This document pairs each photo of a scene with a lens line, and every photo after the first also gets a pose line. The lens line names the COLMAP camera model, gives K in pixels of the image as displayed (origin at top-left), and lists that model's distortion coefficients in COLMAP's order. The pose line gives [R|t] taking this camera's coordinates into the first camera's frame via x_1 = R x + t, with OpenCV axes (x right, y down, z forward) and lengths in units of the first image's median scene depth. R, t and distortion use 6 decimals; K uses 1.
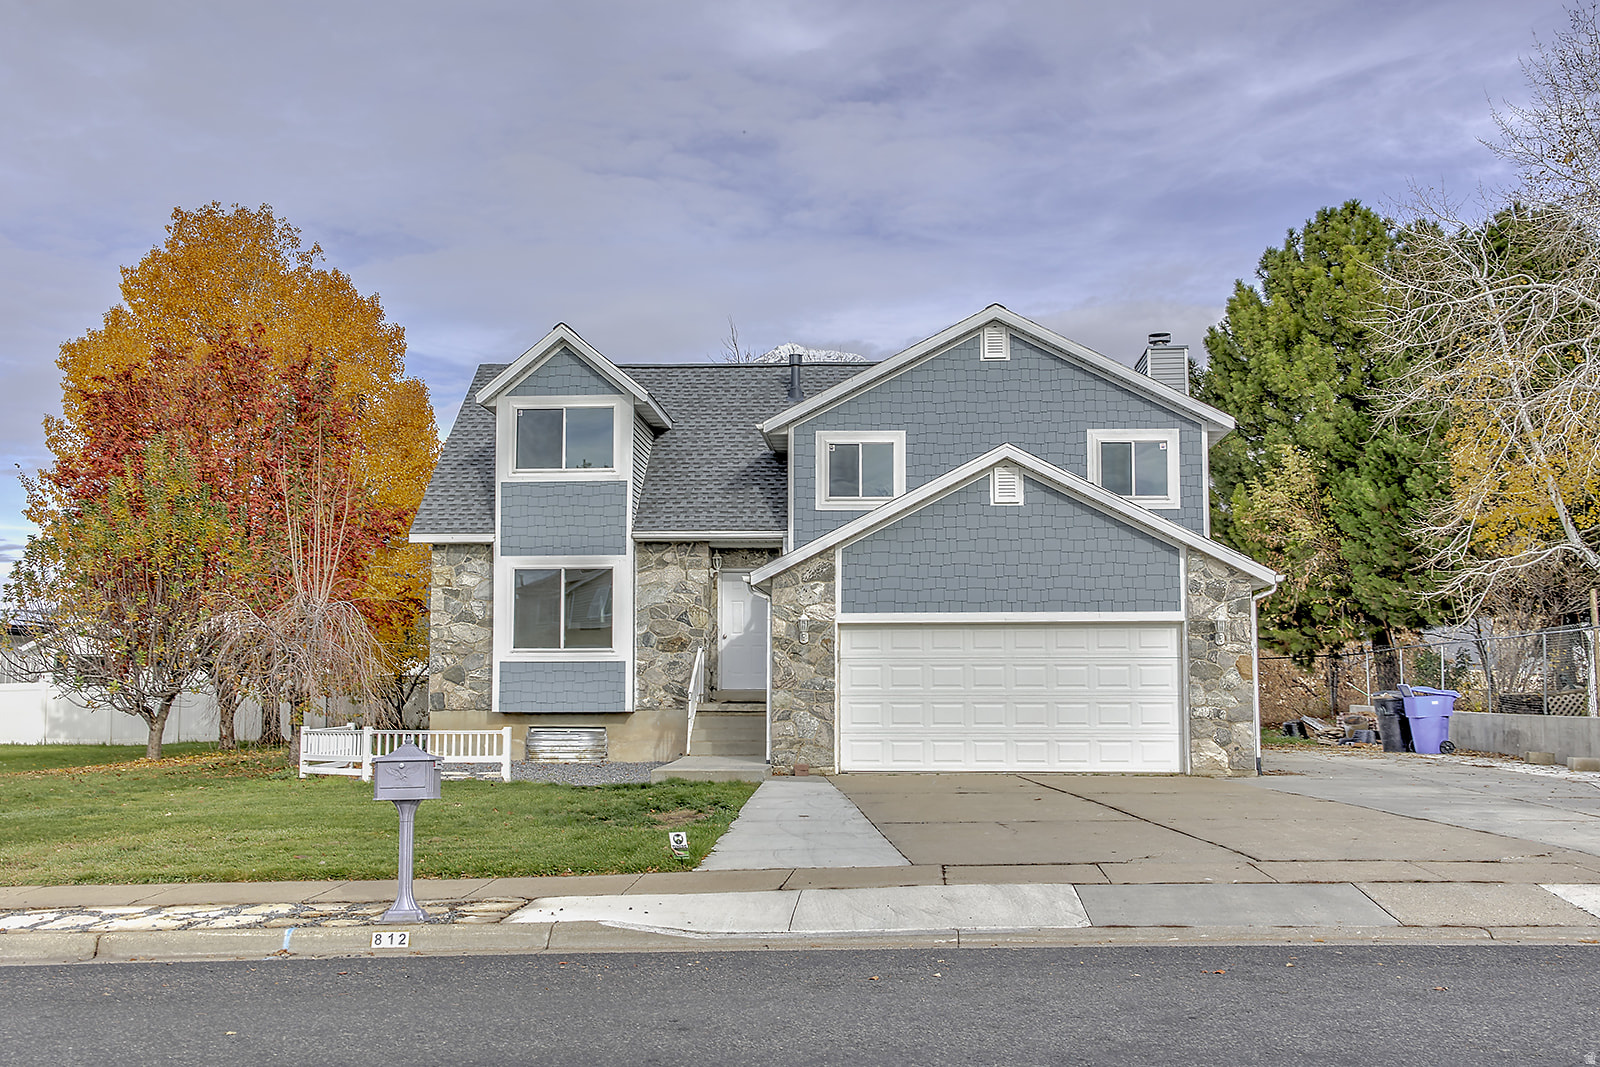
lens RADIAL K [[1662.6, 0, 800.0], [0, 1662.6, 533.5], [0, 0, 1]] dist [0.012010, 0.013591]
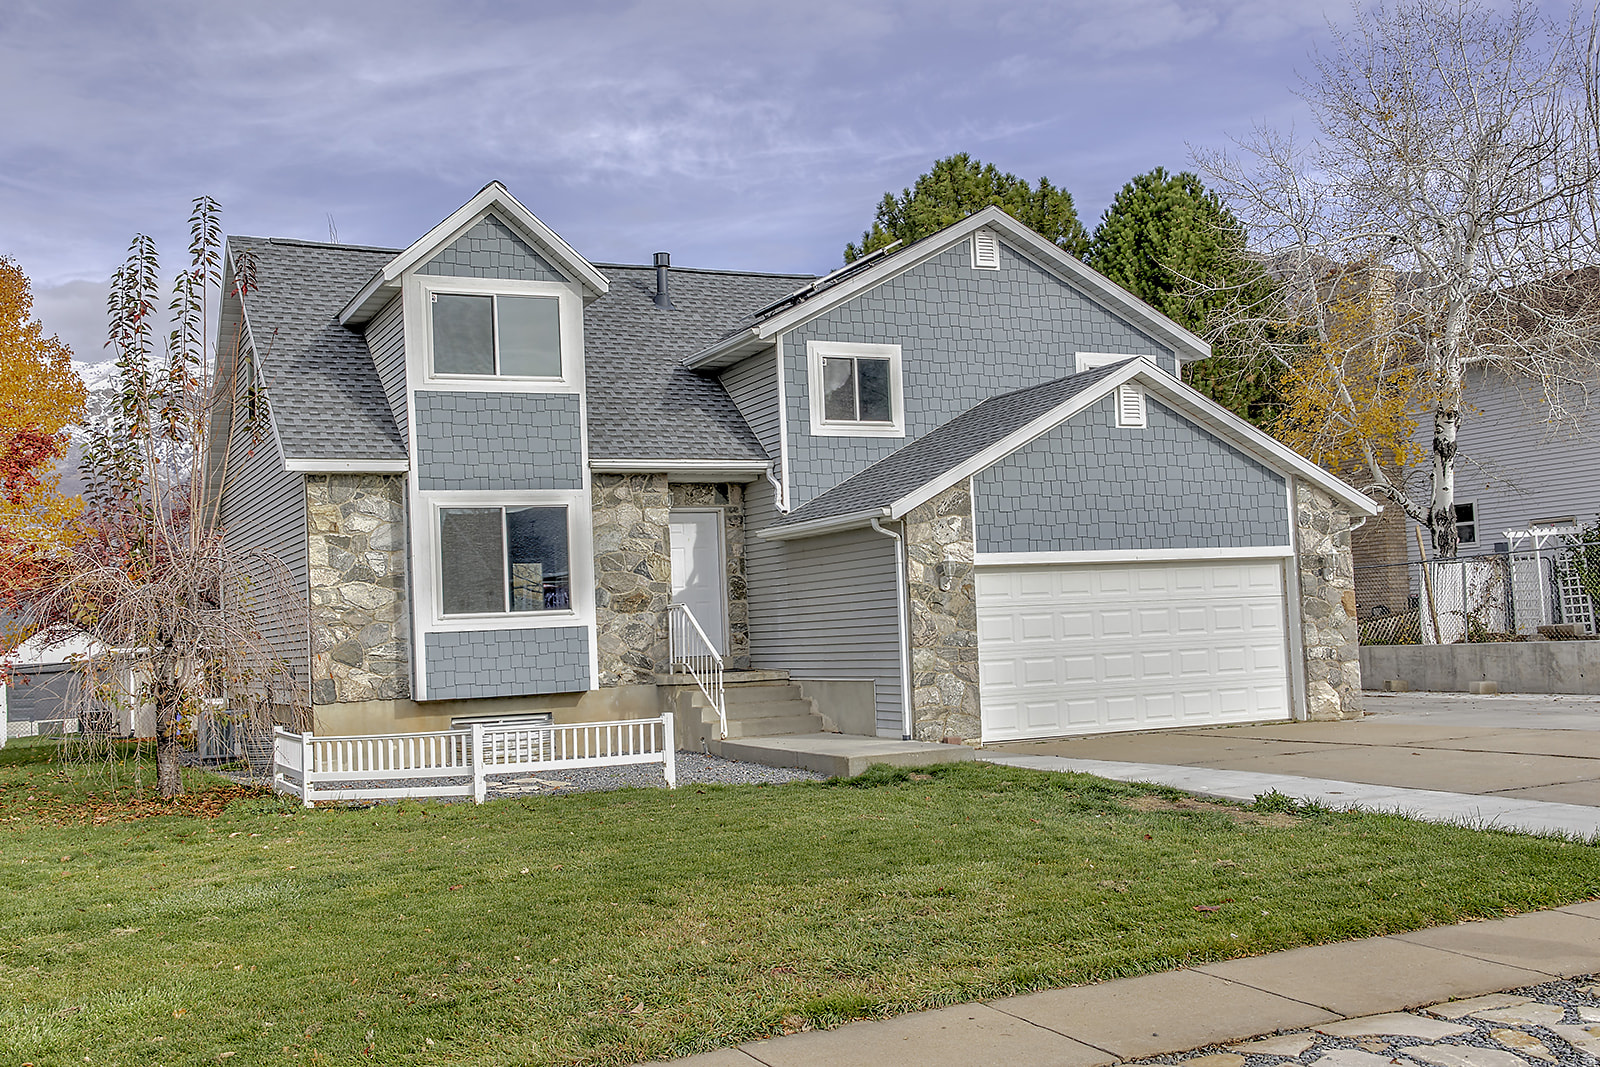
lens RADIAL K [[1662.6, 0, 800.0], [0, 1662.6, 533.5], [0, 0, 1]] dist [0.012010, 0.013591]
pose [[0.875920, -0.008618, 0.482380, -0.394264], [0.000796, 0.999865, 0.016417, 0.021080], [-0.482457, -0.013995, 0.875808, 0.273614]]
